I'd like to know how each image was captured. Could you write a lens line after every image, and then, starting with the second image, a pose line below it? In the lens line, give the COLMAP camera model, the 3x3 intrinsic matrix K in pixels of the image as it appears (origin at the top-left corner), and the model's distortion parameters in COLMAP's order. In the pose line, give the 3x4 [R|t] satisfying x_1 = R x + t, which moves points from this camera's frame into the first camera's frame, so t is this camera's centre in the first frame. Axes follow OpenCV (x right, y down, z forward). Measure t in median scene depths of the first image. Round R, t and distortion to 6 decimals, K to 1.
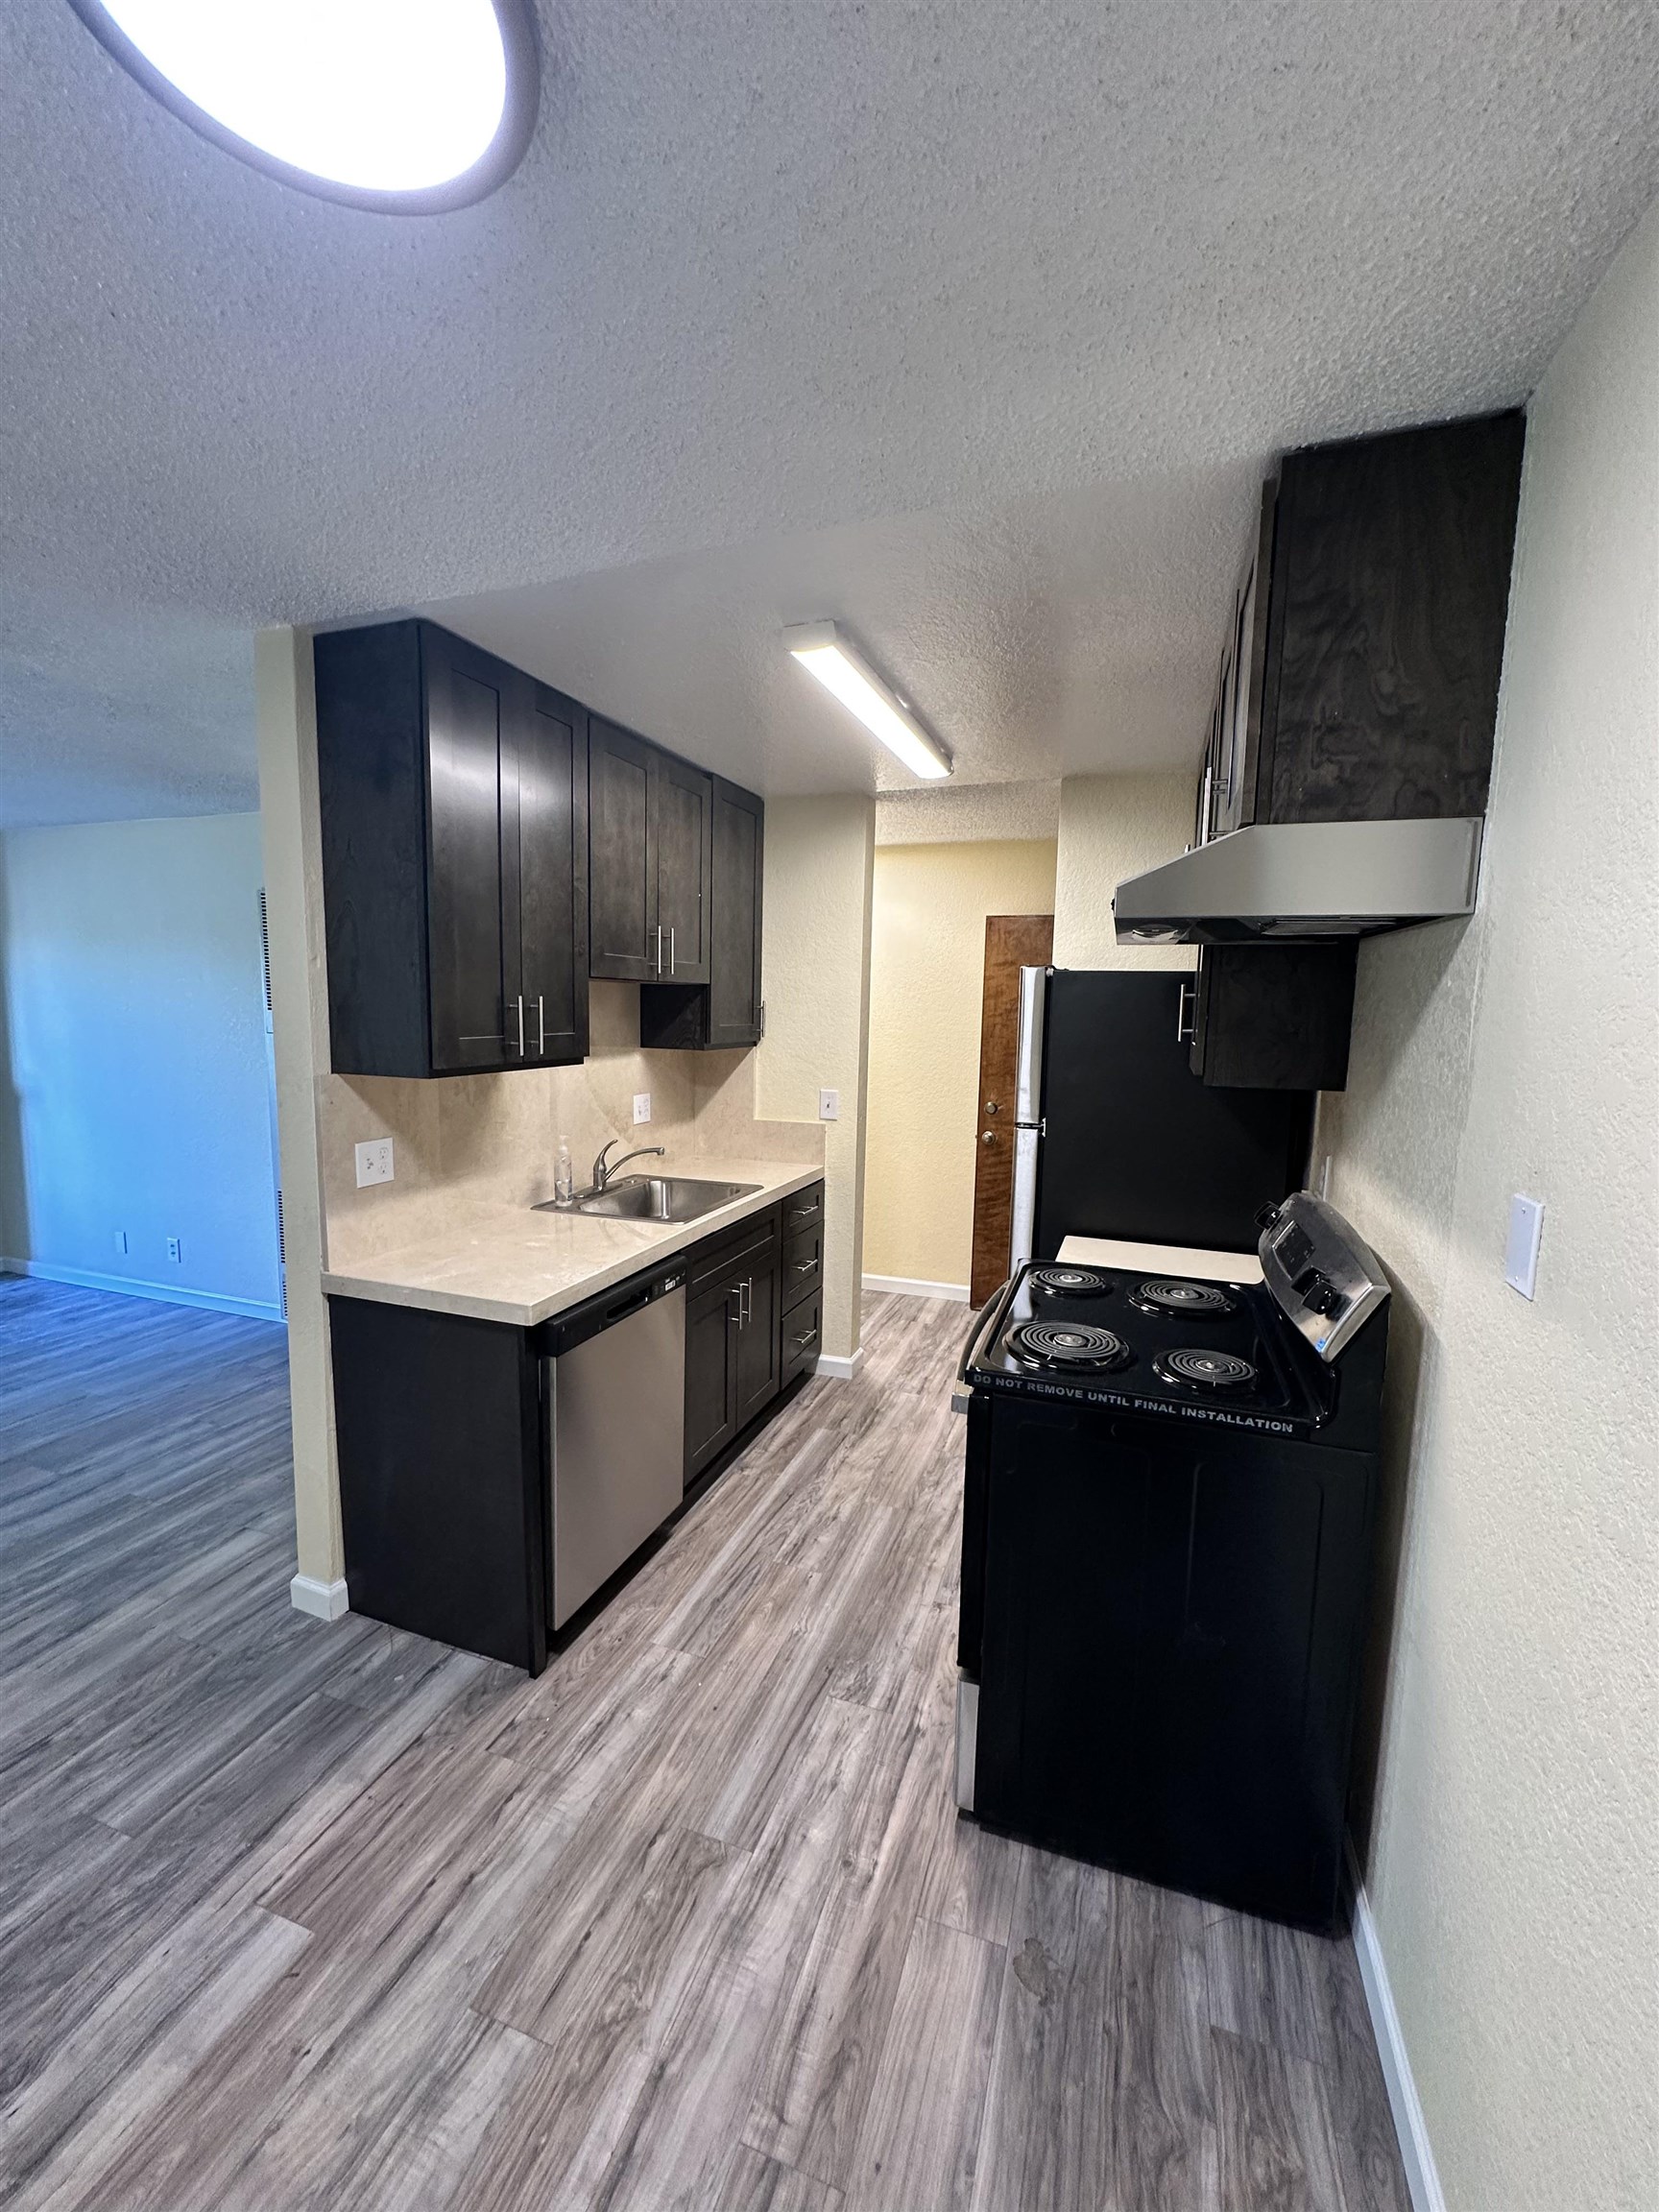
lens RADIAL K [[883.2, 0, 830.3], [0, 883.2, 1105.8], [0, 0, 1]] dist [-0.001975, 0.000680]
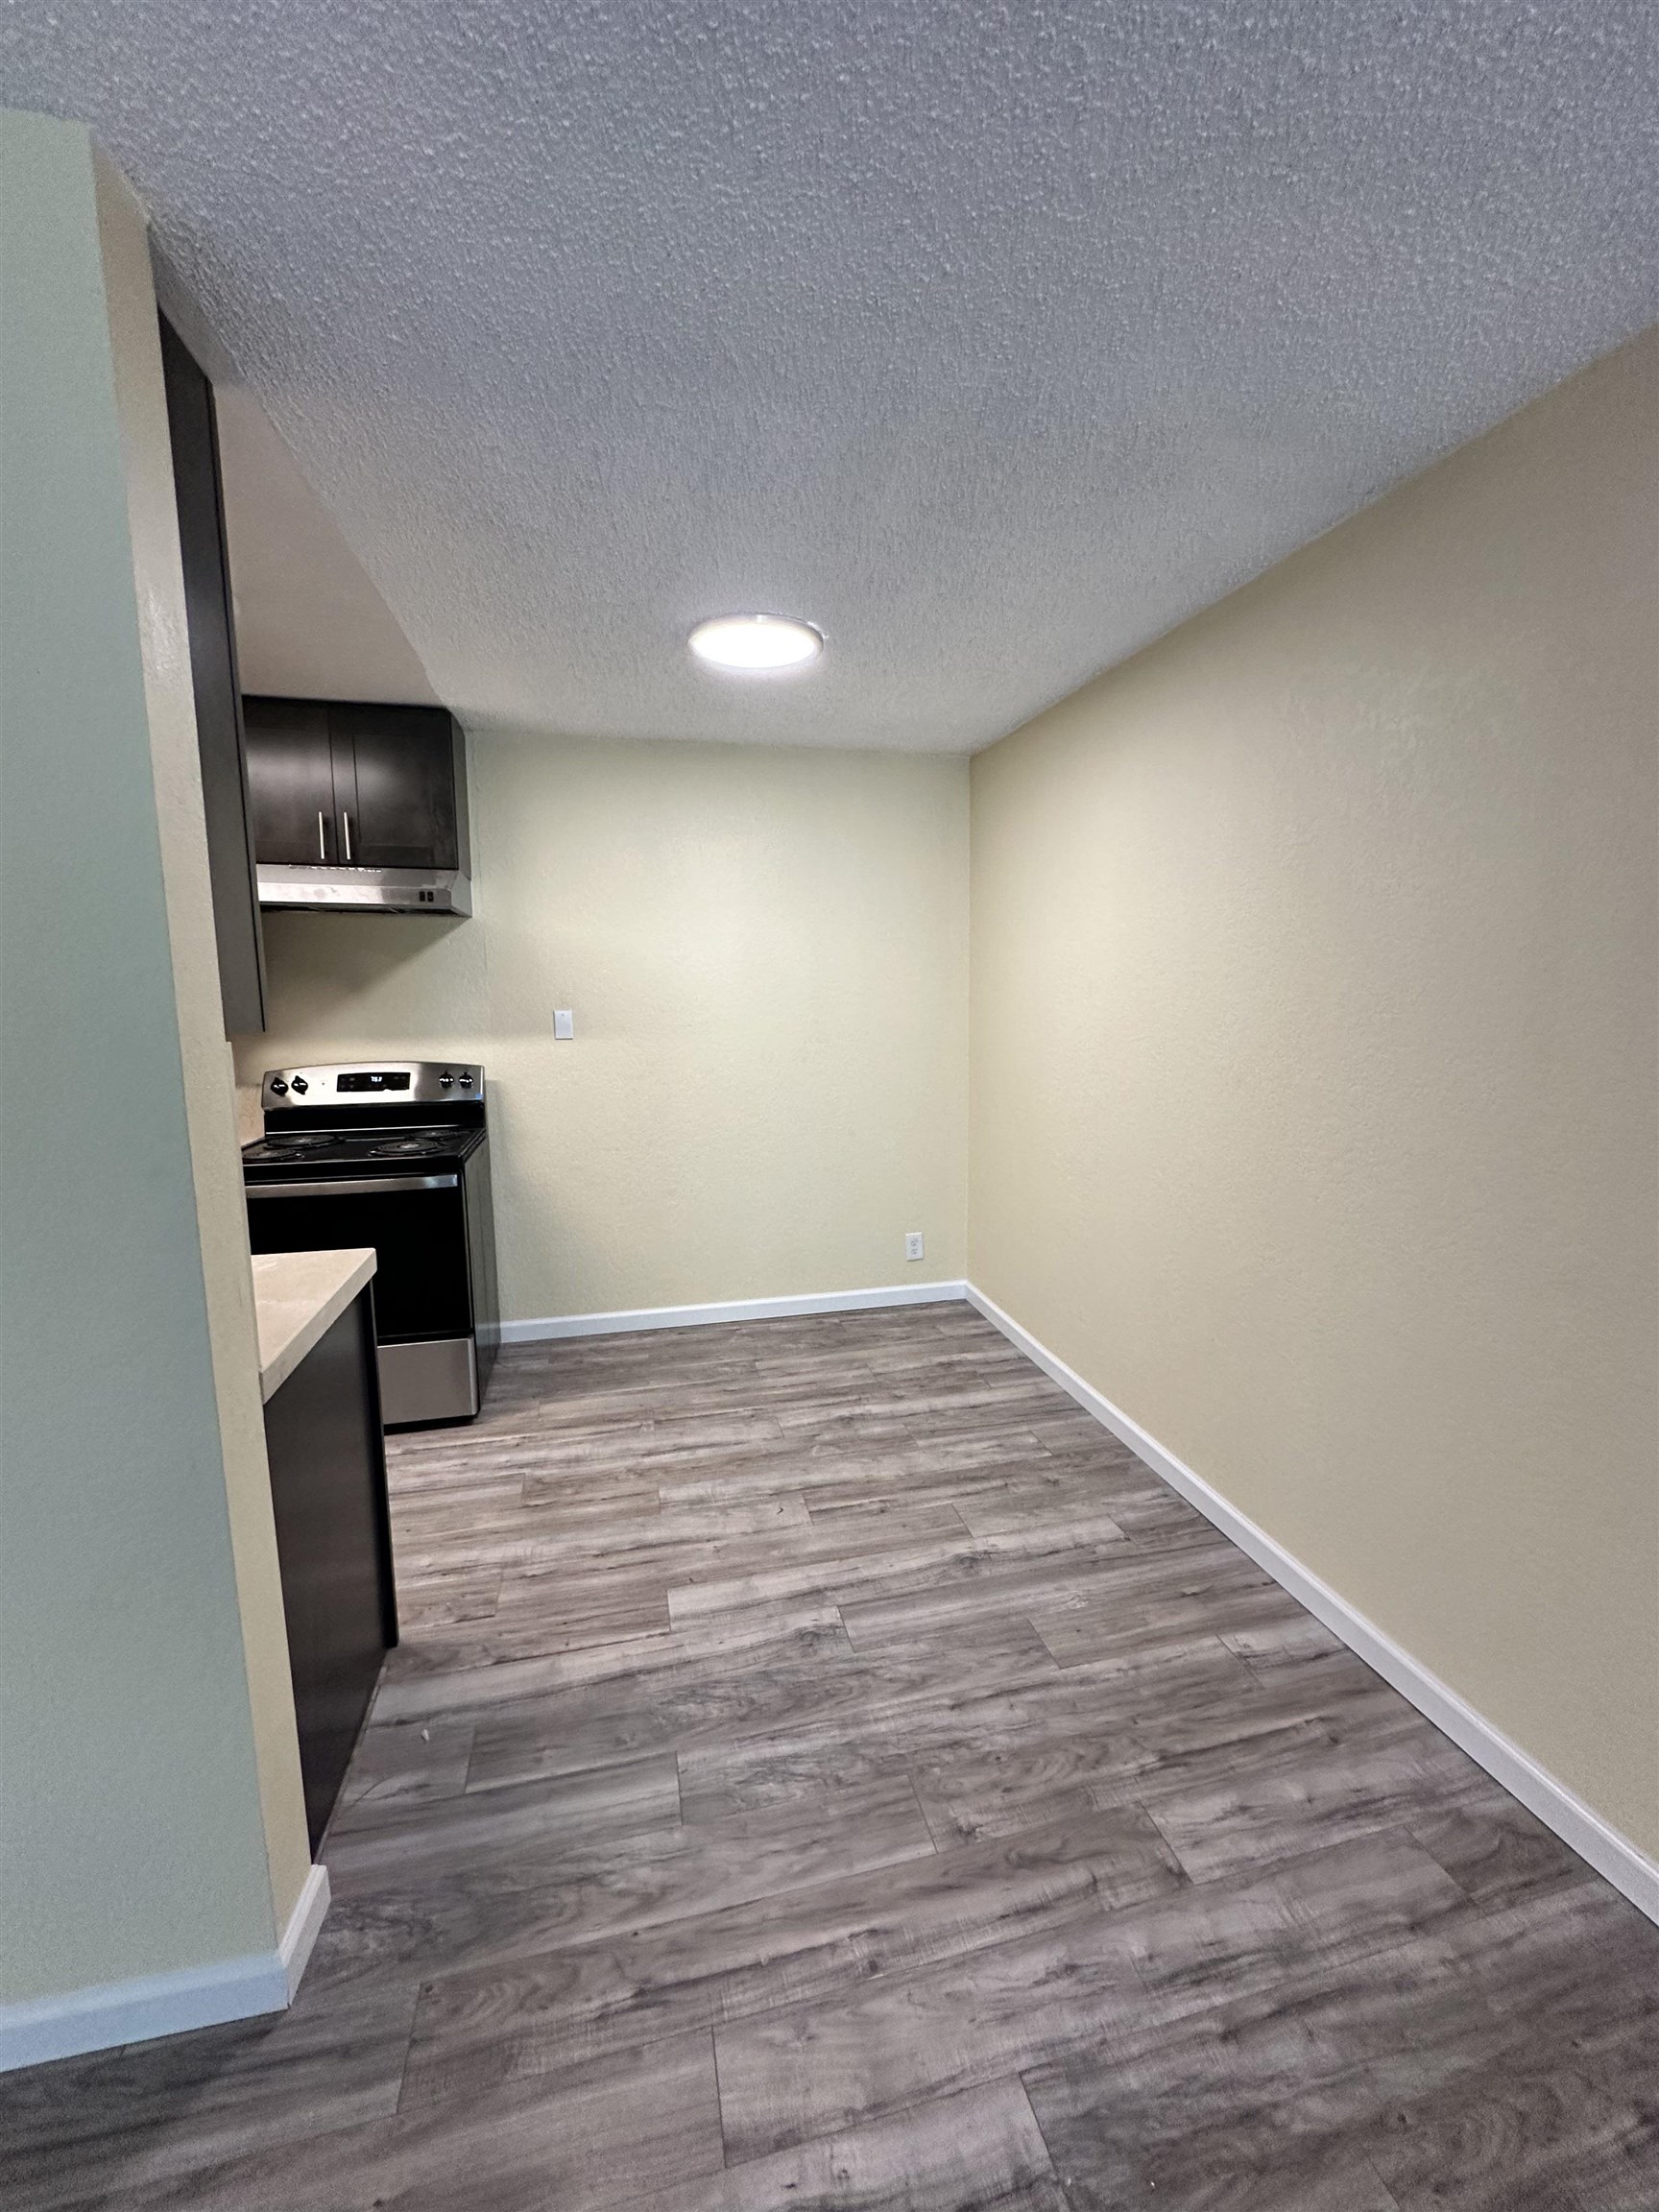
lens RADIAL K [[883.2, 0, 831.6], [0, 883.2, 1106.2], [0, 0, 1]] dist [-0.001975, 0.000680]
pose [[-0.549519, -0.128725, 0.825505, -1.386838], [0.089449, 0.973316, 0.211318, -0.086007], [-0.830679, 0.189963, -0.523341, 1.052463]]
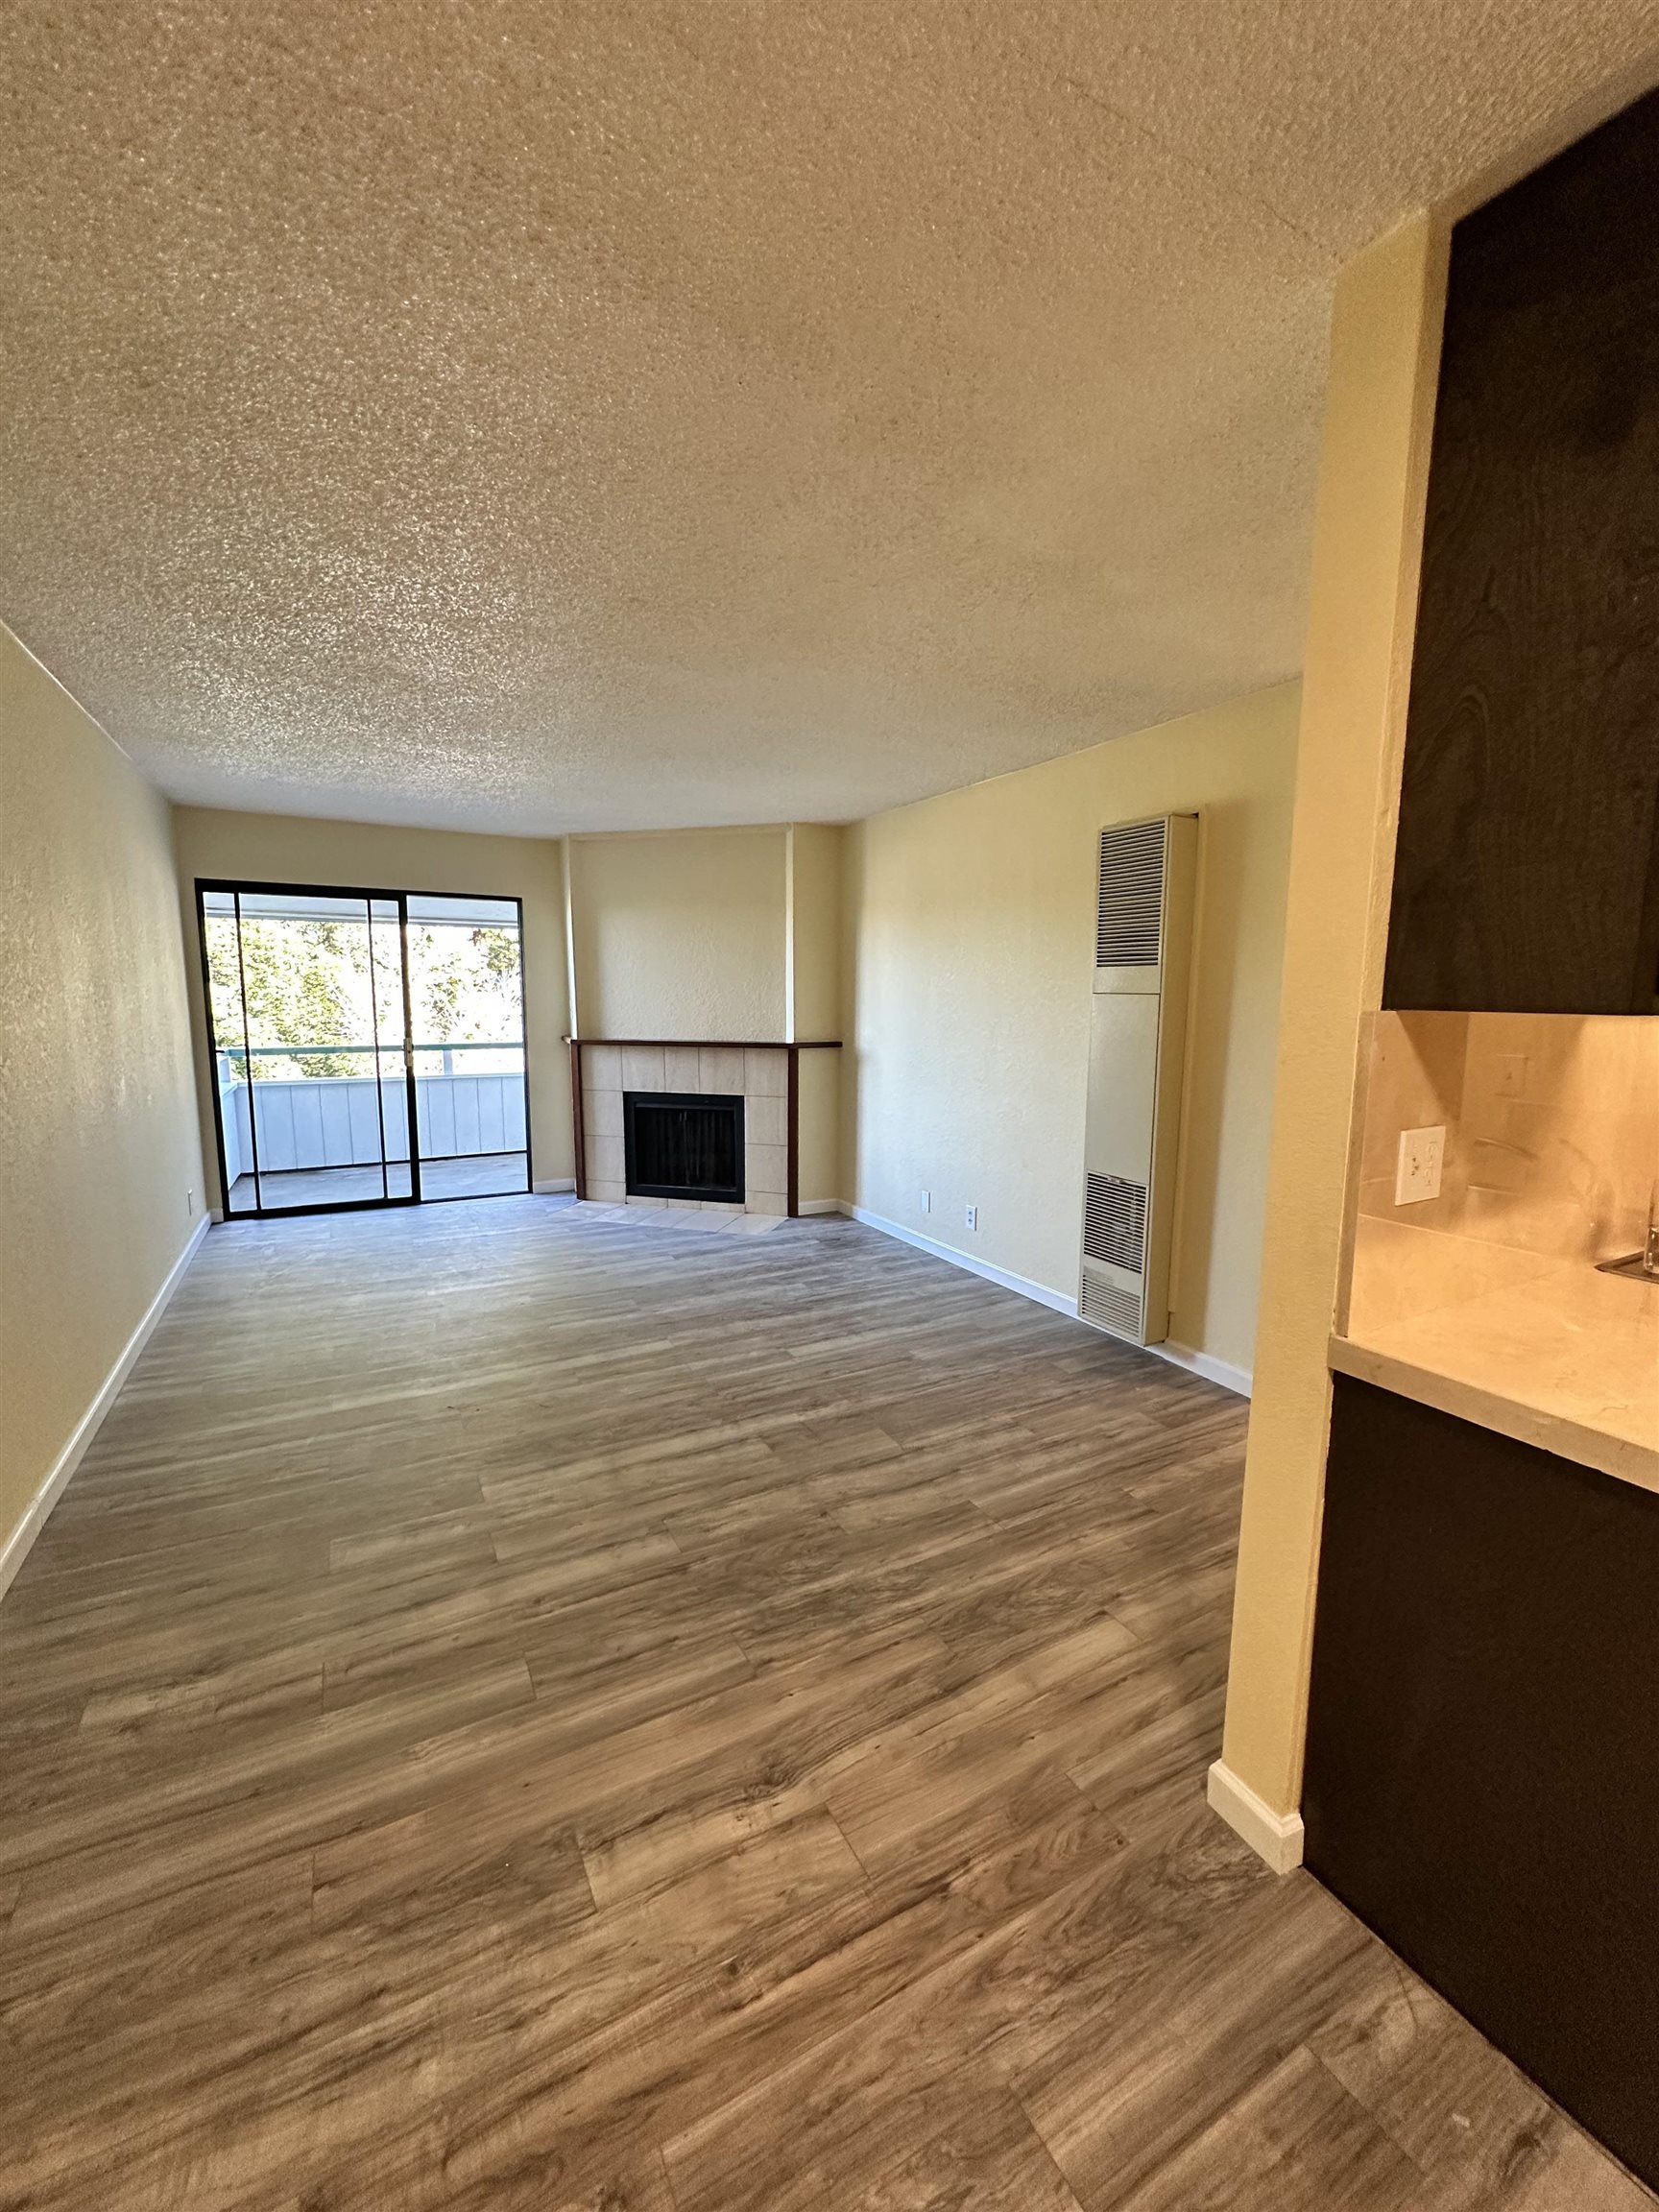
lens RADIAL K [[883.2, 0, 832.2], [0, 883.2, 1105.7], [0, 0, 1]] dist [-0.001975, 0.000680]
pose [[0.746217, 0.072627, -0.661729, -0.486573], [-0.068086, 0.997145, 0.032660, 0.036629], [0.662212, 0.020683, 0.749031, 0.340386]]
